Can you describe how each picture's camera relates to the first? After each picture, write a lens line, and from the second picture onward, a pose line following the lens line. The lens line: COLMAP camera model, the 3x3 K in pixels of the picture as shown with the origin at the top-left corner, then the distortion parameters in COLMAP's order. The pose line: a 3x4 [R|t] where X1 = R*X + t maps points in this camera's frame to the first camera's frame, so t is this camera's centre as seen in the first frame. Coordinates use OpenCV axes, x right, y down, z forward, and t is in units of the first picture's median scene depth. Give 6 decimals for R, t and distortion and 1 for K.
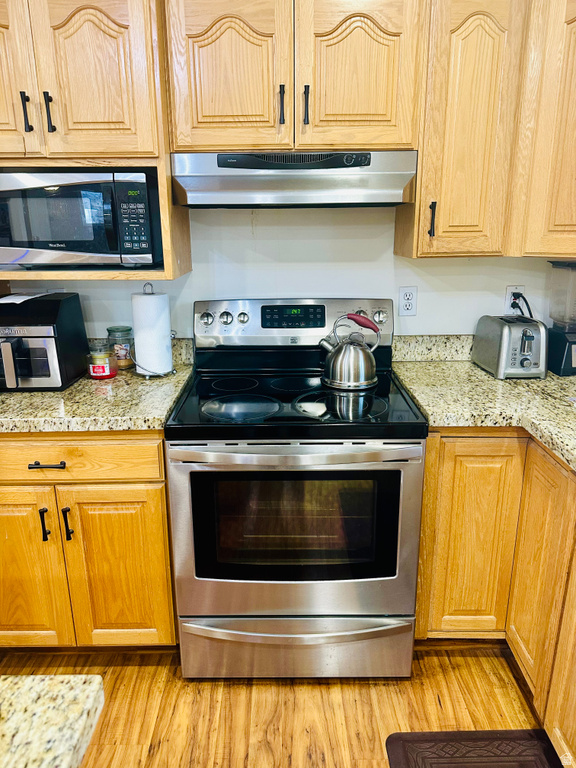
lens RADIAL K [[541.8, 0, 286.0], [0, 541.8, 389.3], [0, 0, 1]] dist [0.076494, -0.095922]
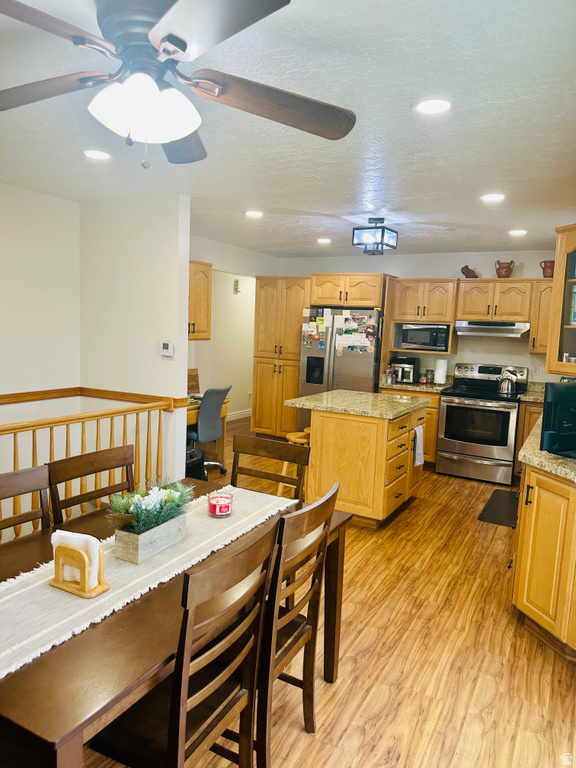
lens RADIAL K [[541.8, 0, 273.9], [0, 541.8, 387.0], [0, 0, 1]] dist [0.076494, -0.095922]
pose [[0.864250, 0.102306, -0.492550, 0.568288], [-0.188673, 0.973551, -0.128841, 0.672654], [0.466341, 0.204281, 0.860694, -2.524641]]
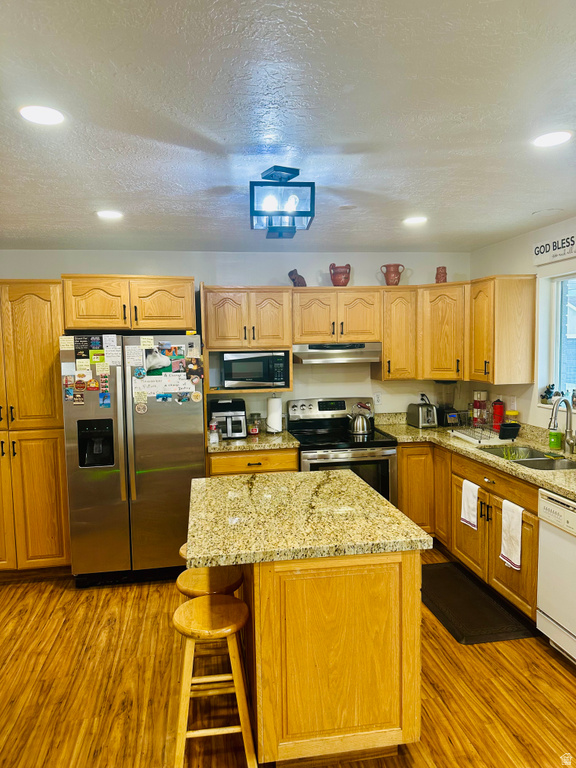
lens RADIAL K [[541.8, 0, 288.2], [0, 541.8, 384.4], [0, 0, 1]] dist [0.076494, -0.095922]
pose [[0.988131, -0.021701, 0.152072, -0.616097], [0.053370, 0.976801, -0.207391, 0.290255], [-0.144043, 0.213046, 0.966366, -1.445227]]
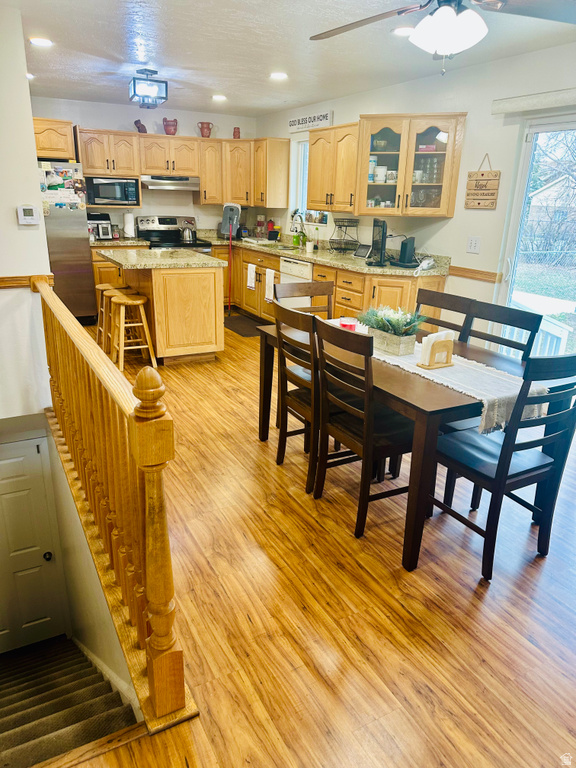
lens RADIAL K [[541.8, 0, 286.4], [0, 541.8, 389.6], [0, 0, 1]] dist [0.076494, -0.095922]
pose [[0.882754, -0.127346, 0.452248, -1.227812], [0.098920, 0.991366, 0.086069, 0.837836], [-0.459304, -0.031242, 0.887730, -2.949188]]
